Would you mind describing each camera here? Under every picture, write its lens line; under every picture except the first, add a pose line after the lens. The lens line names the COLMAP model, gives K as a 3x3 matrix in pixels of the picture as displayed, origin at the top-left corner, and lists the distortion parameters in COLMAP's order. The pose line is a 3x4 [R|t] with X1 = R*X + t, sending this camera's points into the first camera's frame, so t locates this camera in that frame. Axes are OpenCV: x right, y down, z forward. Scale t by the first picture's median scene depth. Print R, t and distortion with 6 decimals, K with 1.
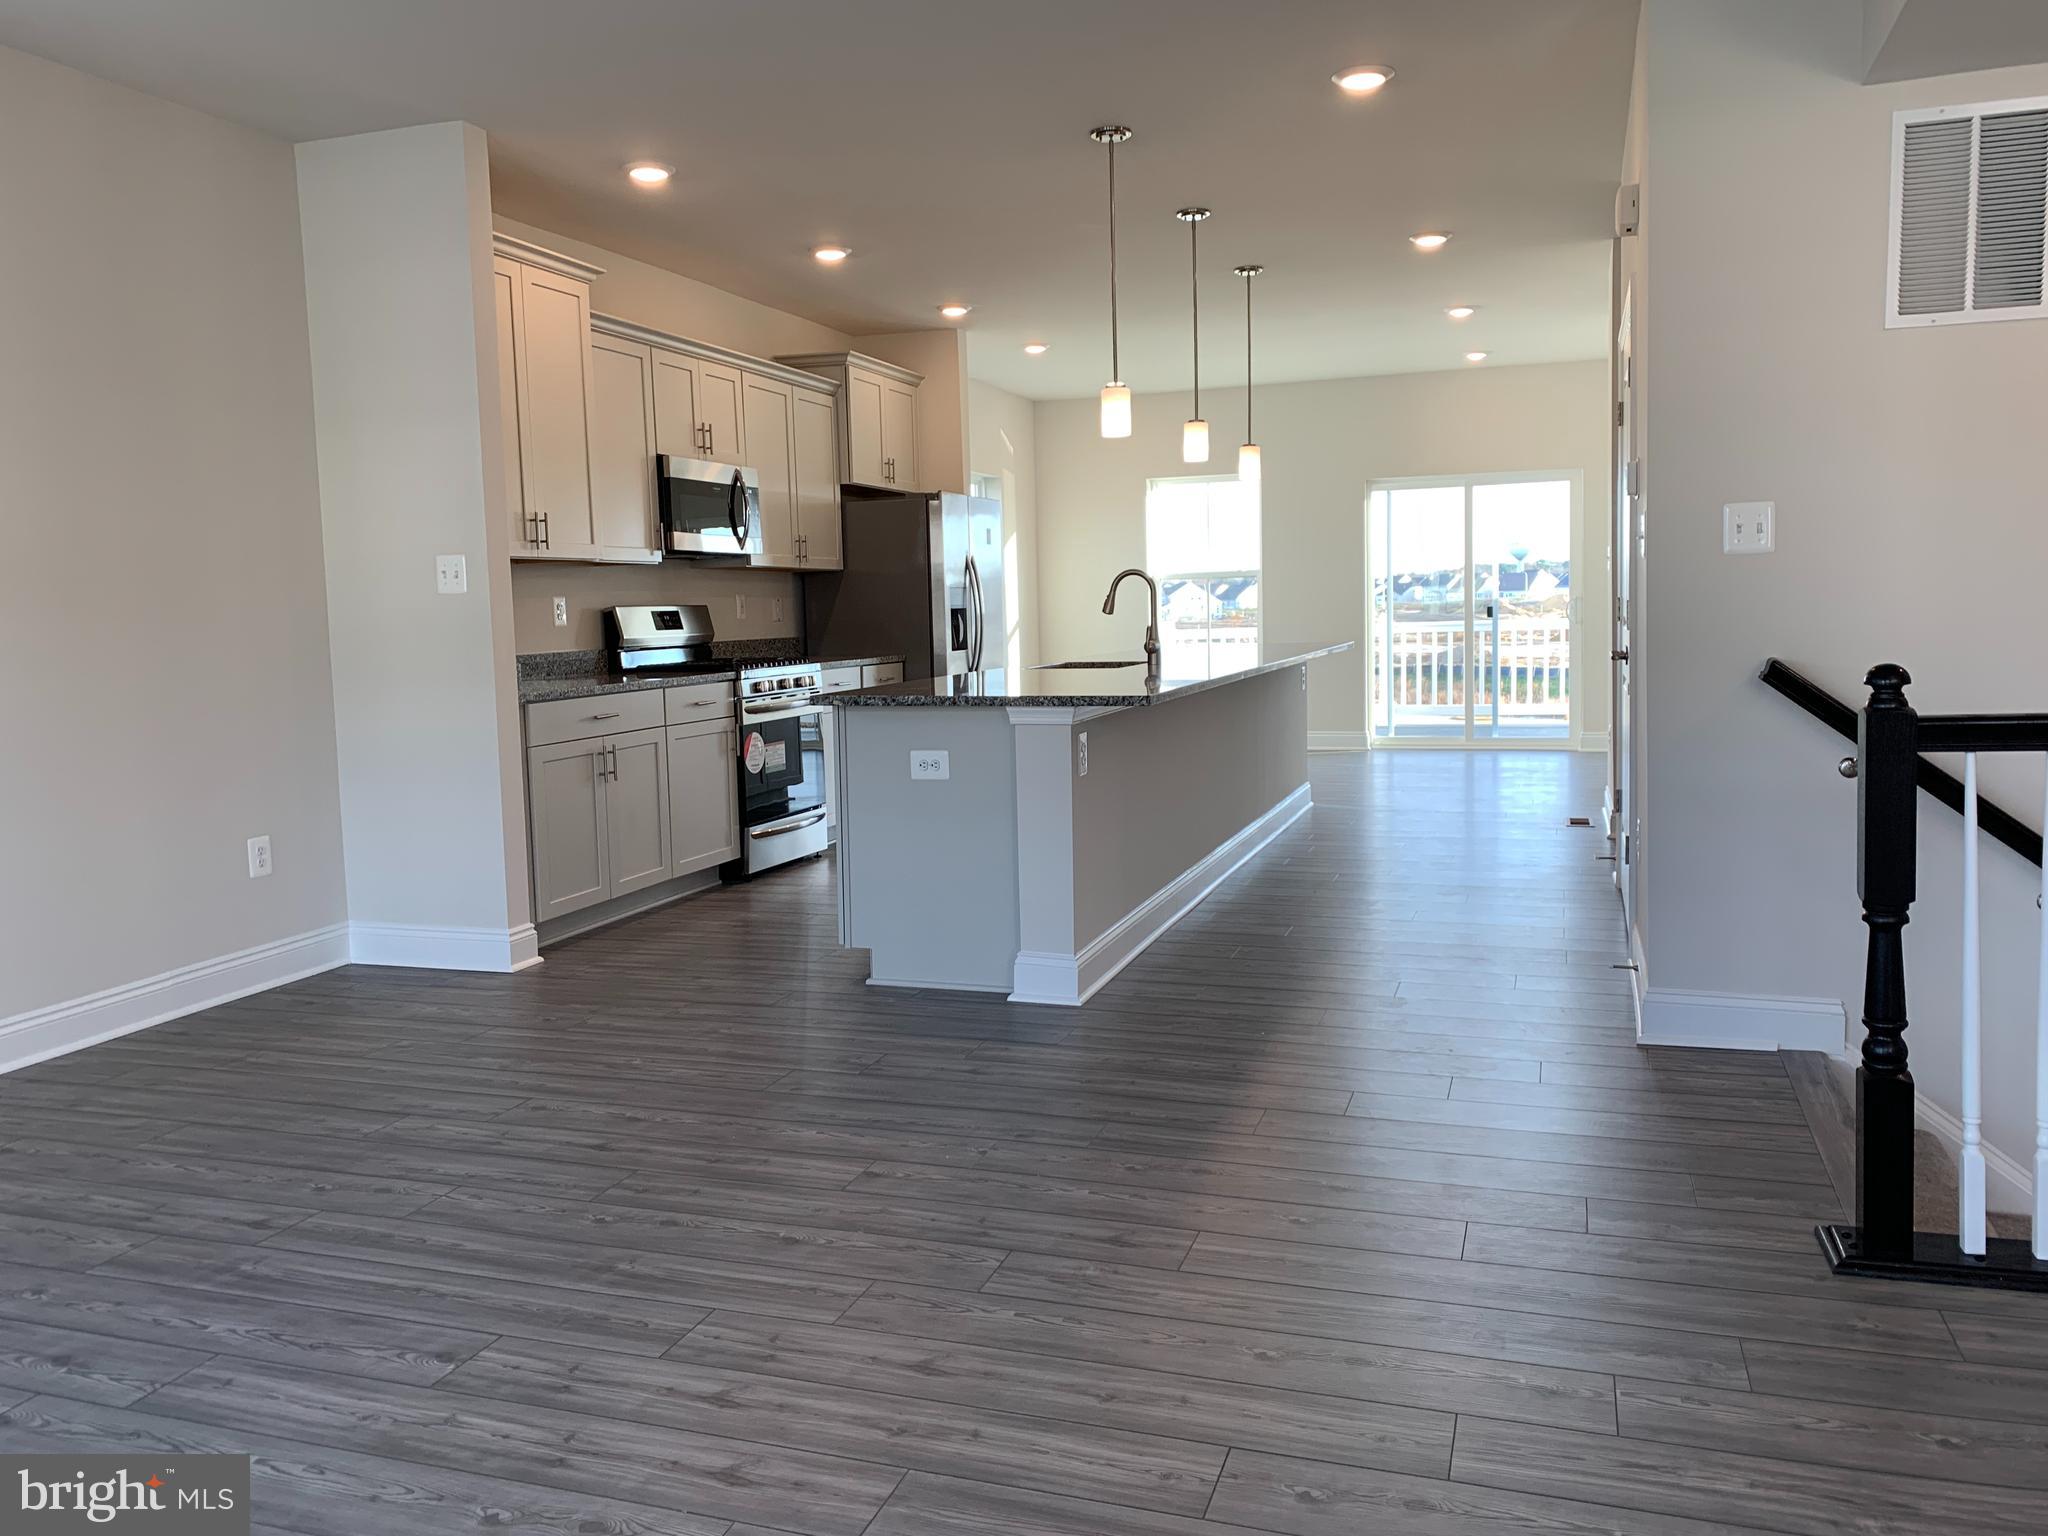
lens RADIAL K [[1587.4, 0, 1028.3], [0, 1587.4, 772.9], [0, 0, 1]] dist [0.027534, -0.034176]
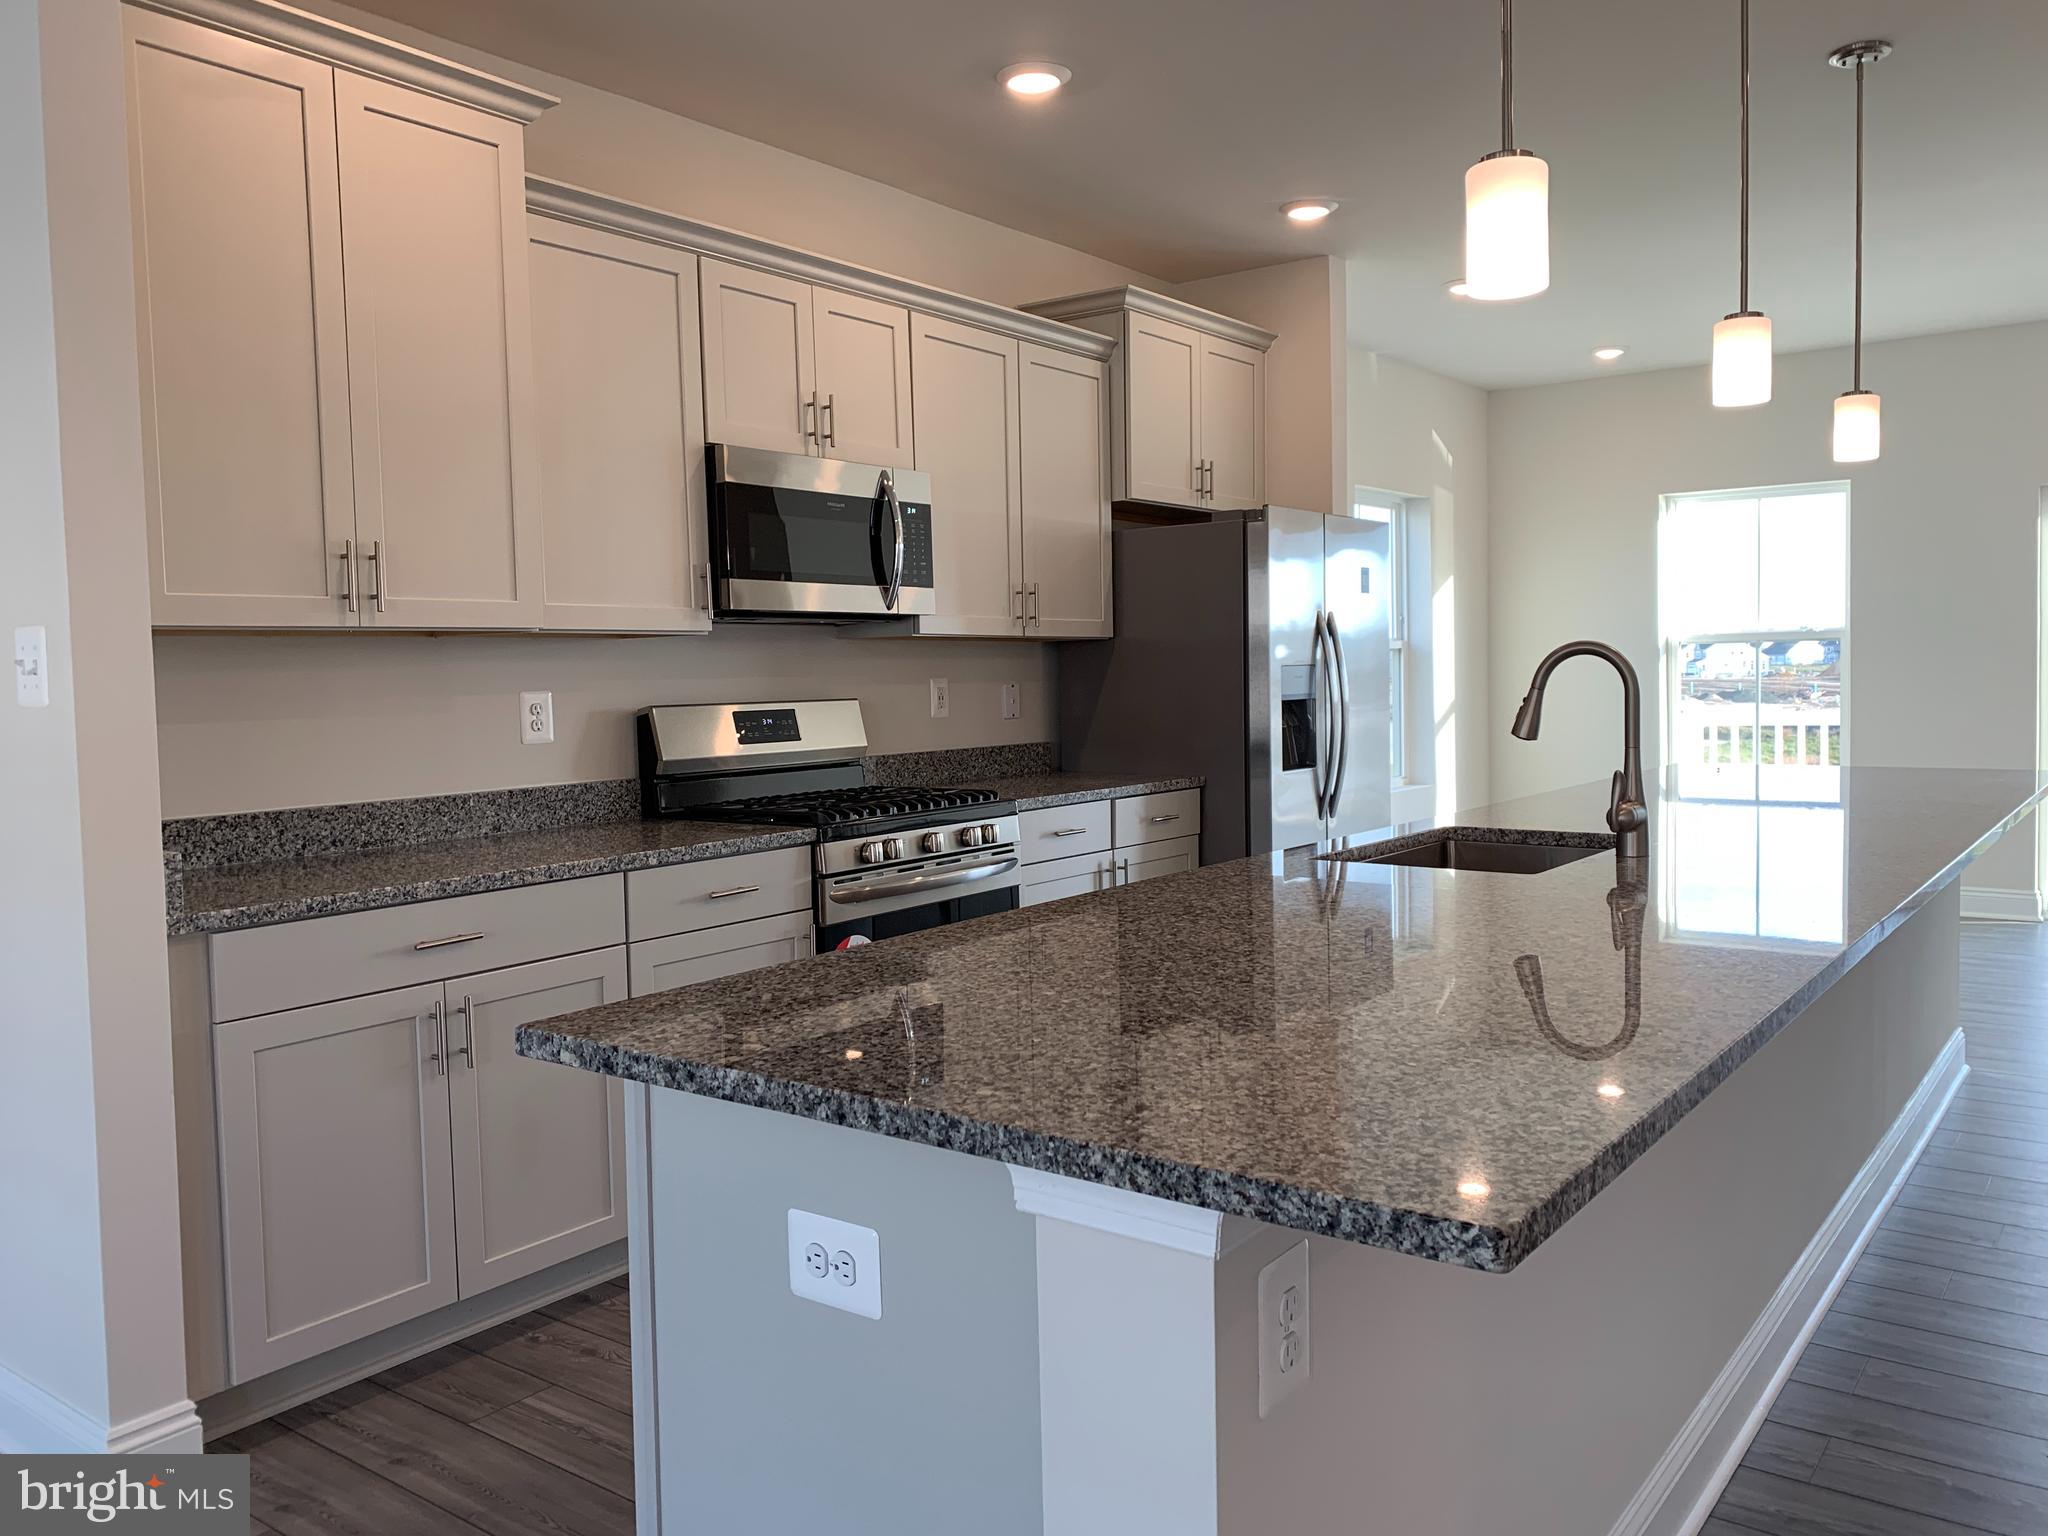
lens RADIAL K [[1587.4, 0, 1001.0], [0, 1587.4, 761.9], [0, 0, 1]] dist [0.027534, -0.034176]
pose [[0.947294, 0.020592, -0.319703, 0.045202], [-0.033700, 0.998800, -0.035524, -0.060437], [0.318588, 0.044426, 0.946852, 0.433804]]
